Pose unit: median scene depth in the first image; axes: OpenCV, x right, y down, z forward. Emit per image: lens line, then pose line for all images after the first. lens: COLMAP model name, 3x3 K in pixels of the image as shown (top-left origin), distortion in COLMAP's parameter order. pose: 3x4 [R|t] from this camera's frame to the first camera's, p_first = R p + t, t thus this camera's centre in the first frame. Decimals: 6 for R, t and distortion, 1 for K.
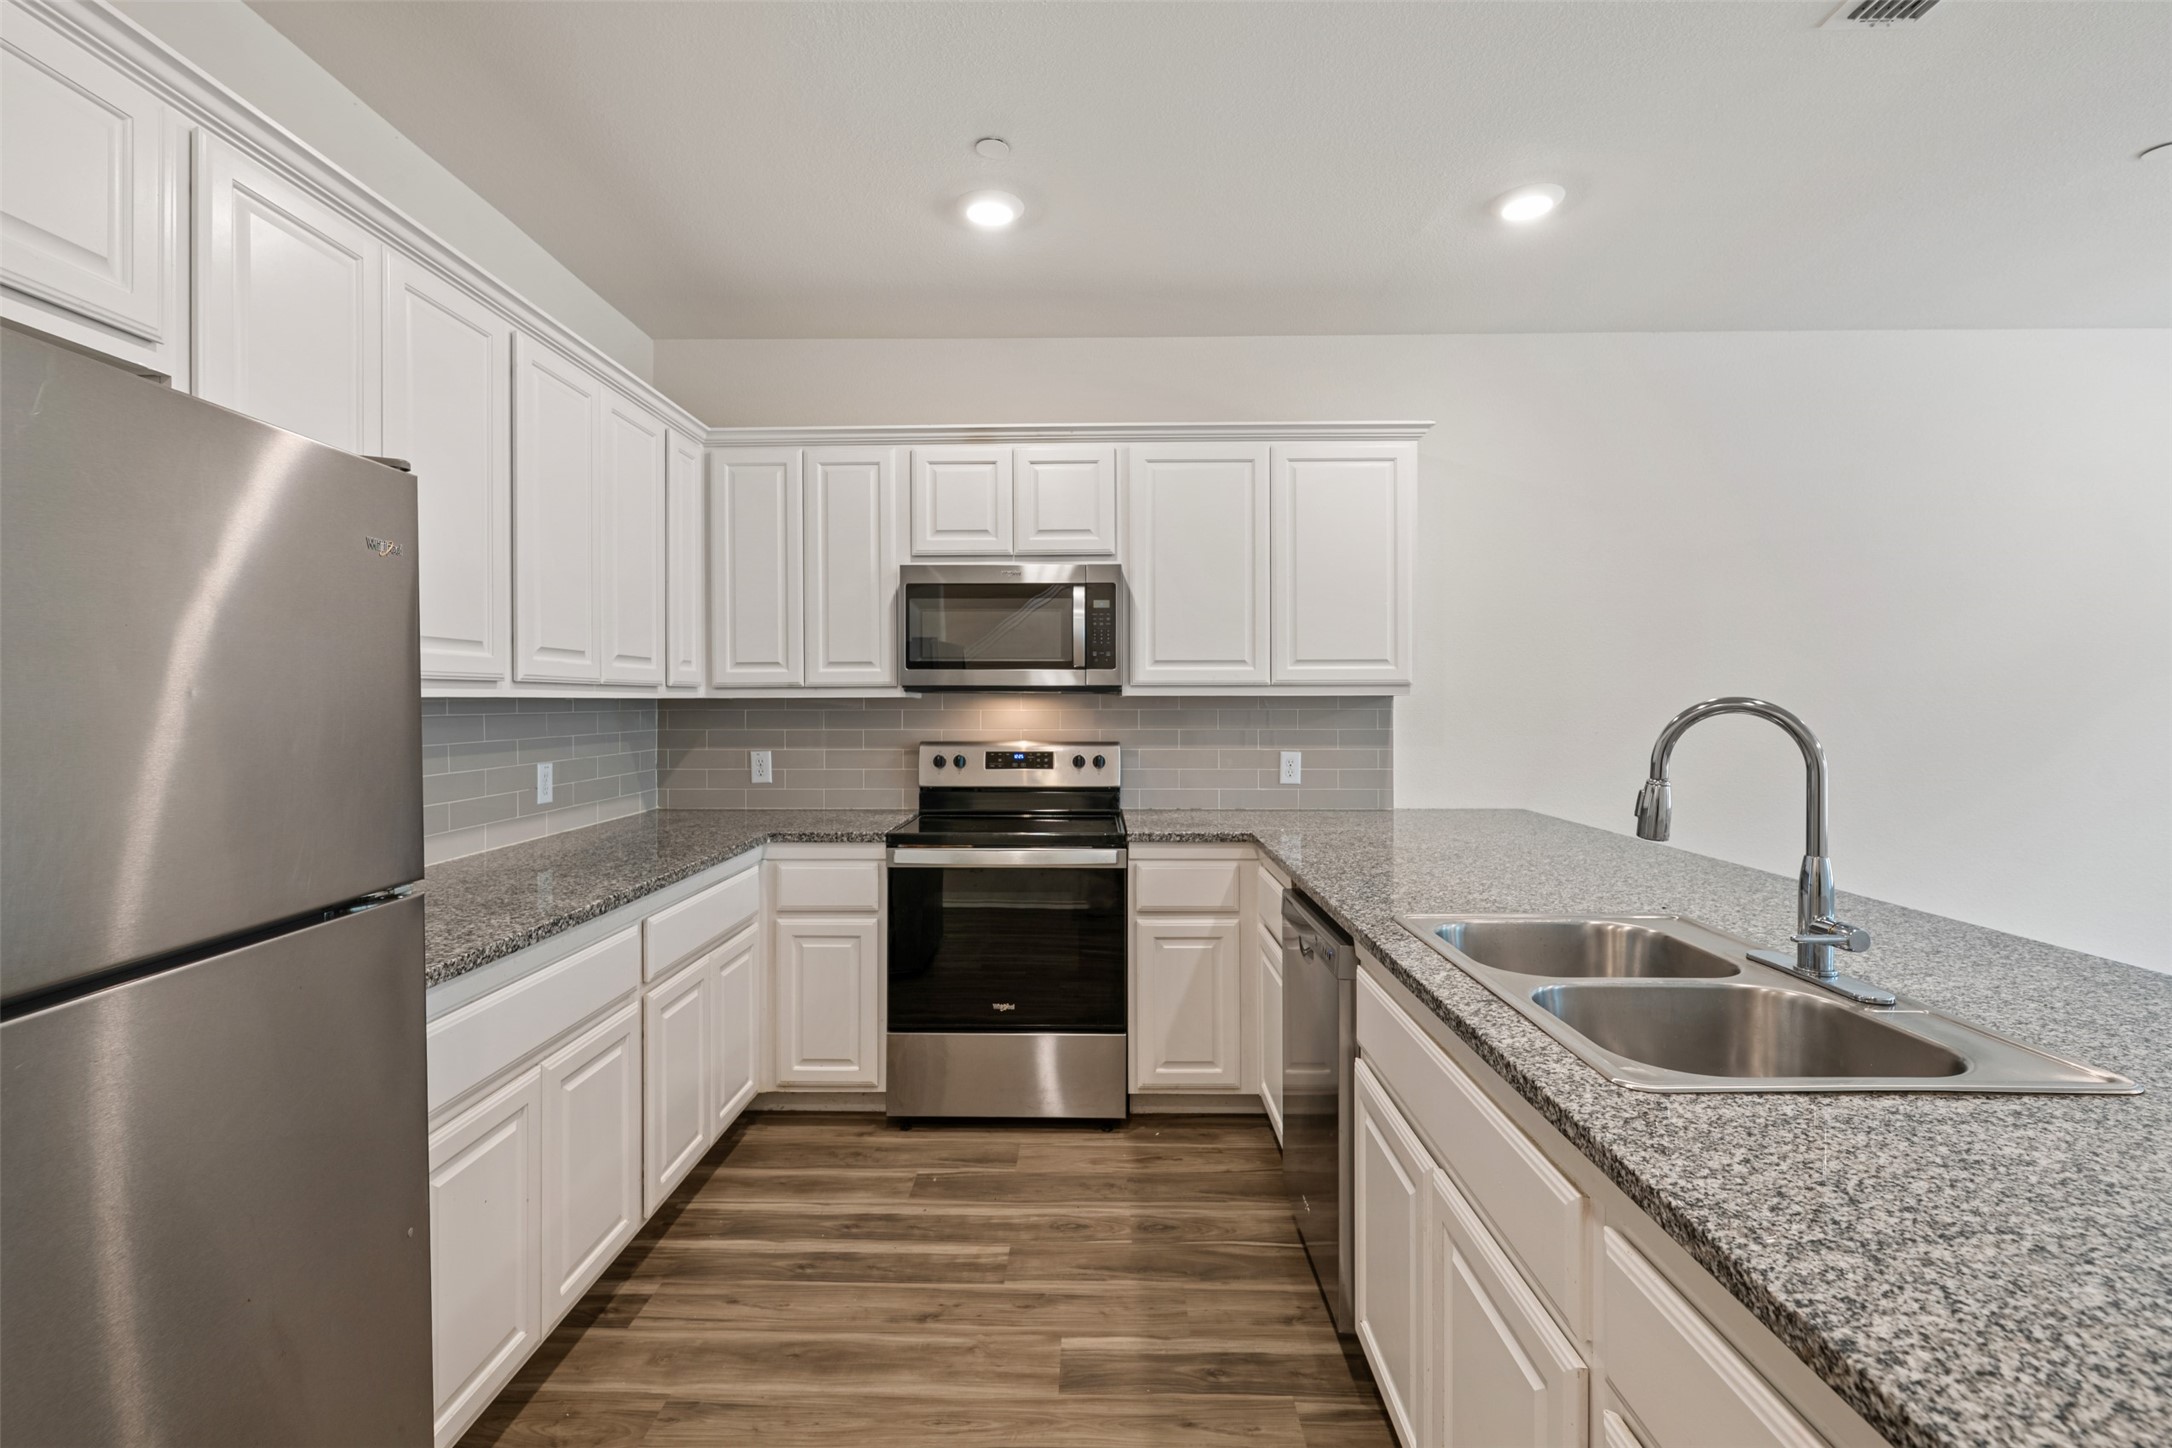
lens RADIAL K [[1016.2, 0, 1084.2], [0, 1016.2, 702.1], [0, 0, 1]] dist [0.023172, -0.000045]
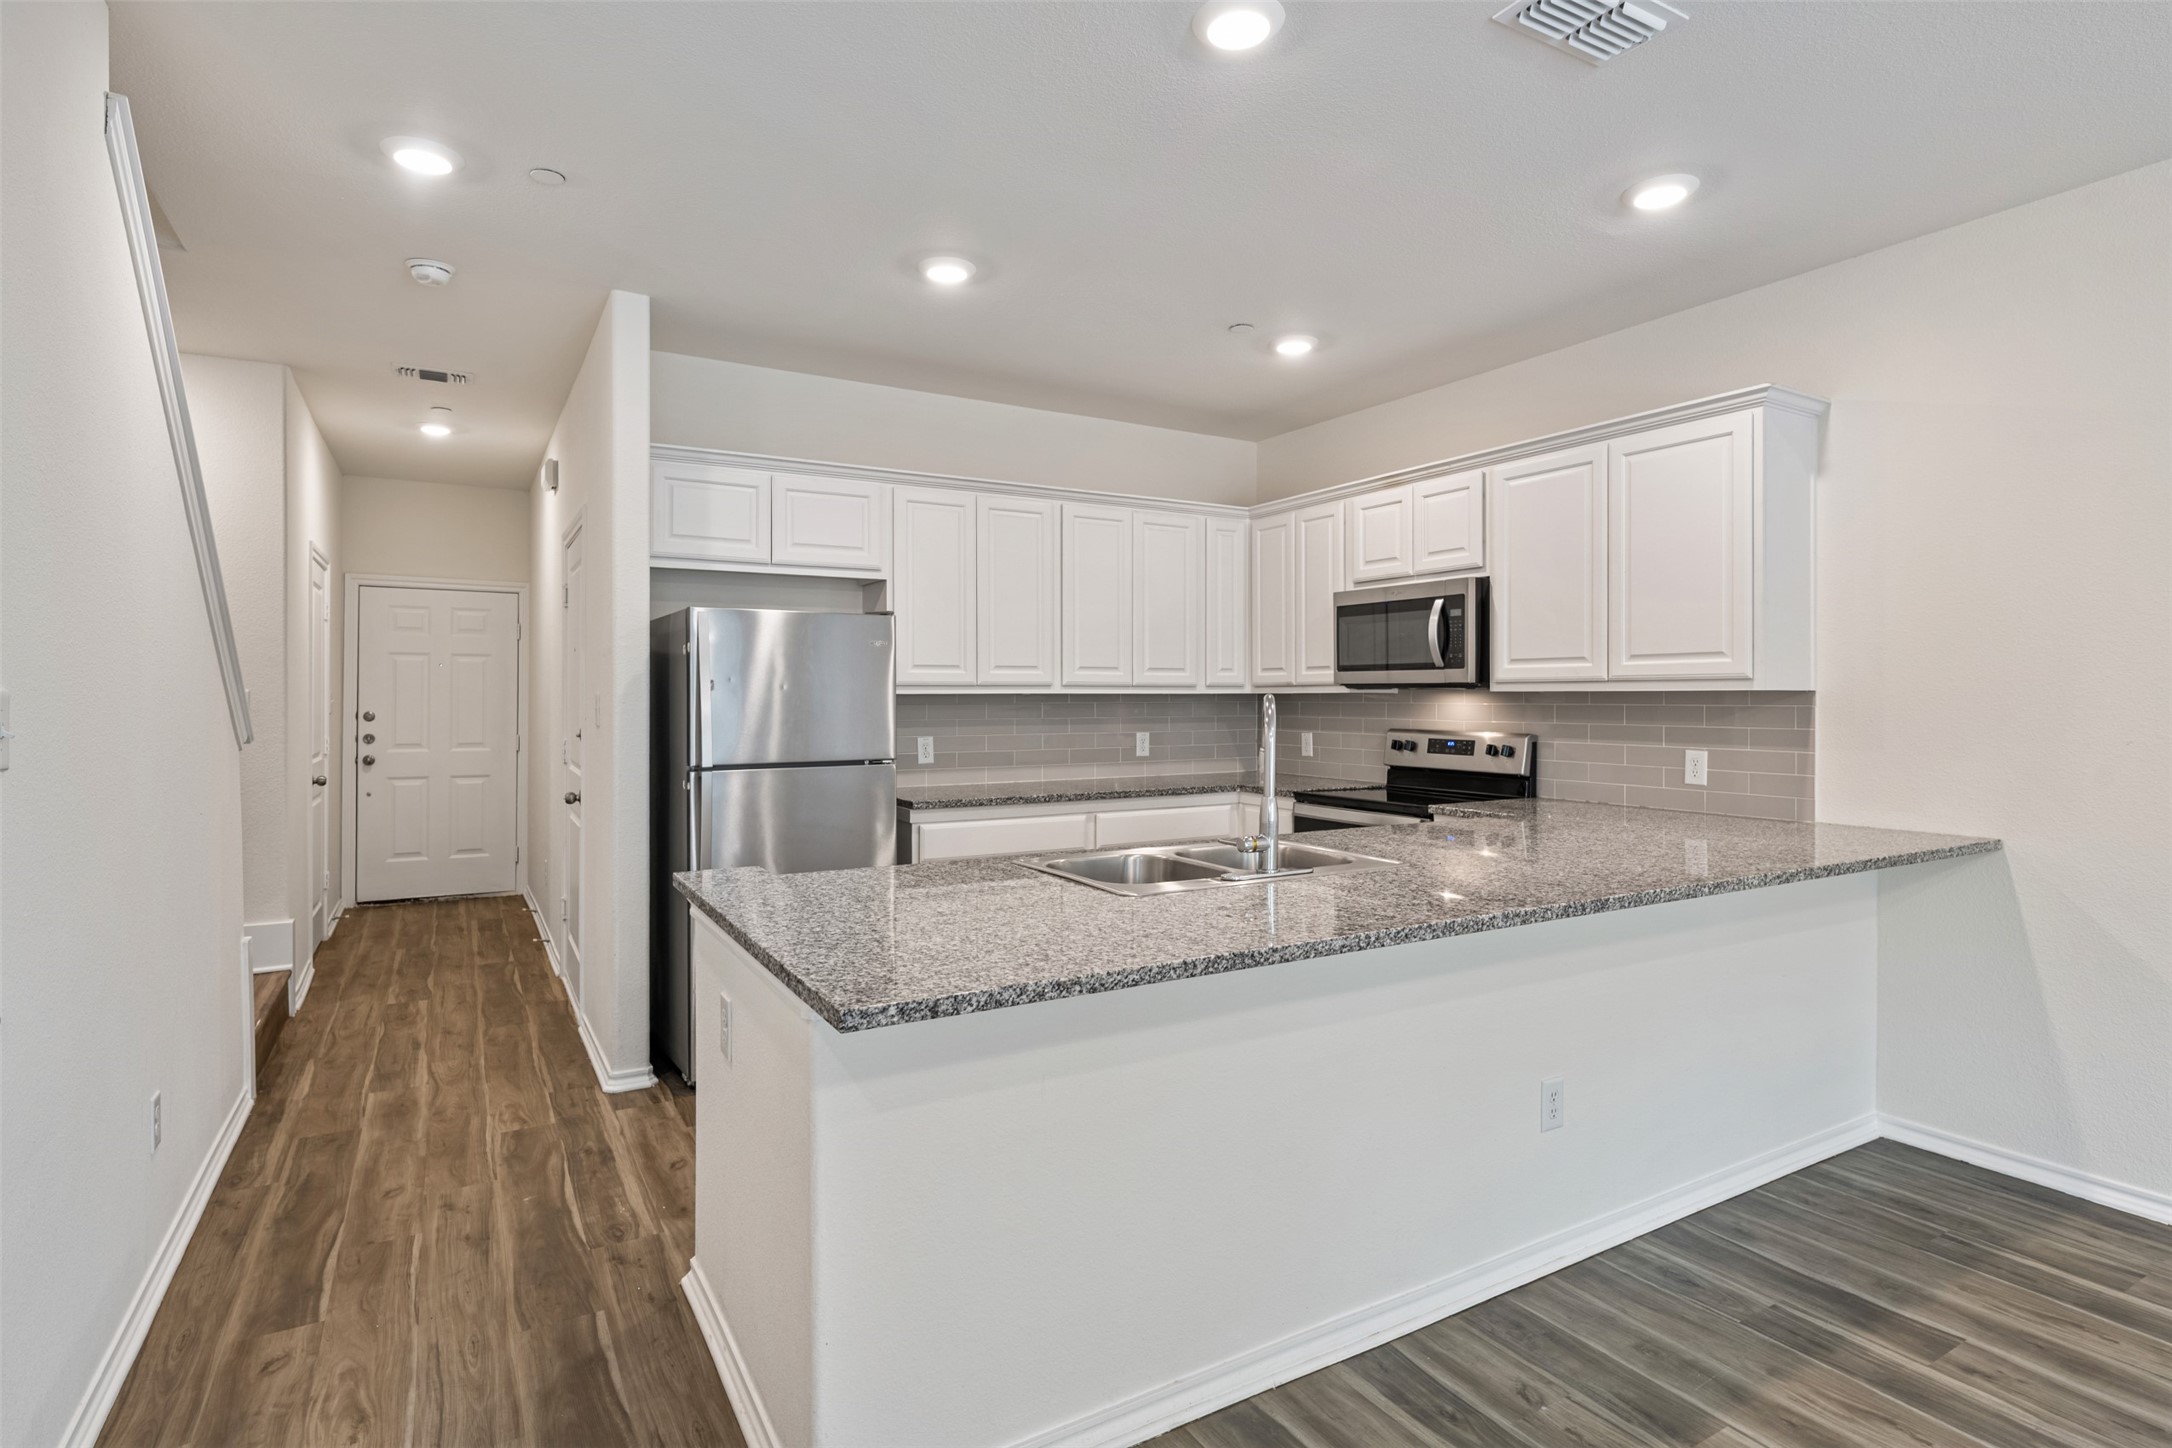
lens RADIAL K [[1093.4, 0, 1081.0], [0, 1093.4, 696.3], [0, 0, 1]] dist [0.003417, -0.000421]
pose [[0.514471, 0.002334, -0.857505, 0.844854], [-0.001420, 0.999997, 0.001870, -0.002517], [0.857507, 0.000255, 0.514473, -0.008137]]
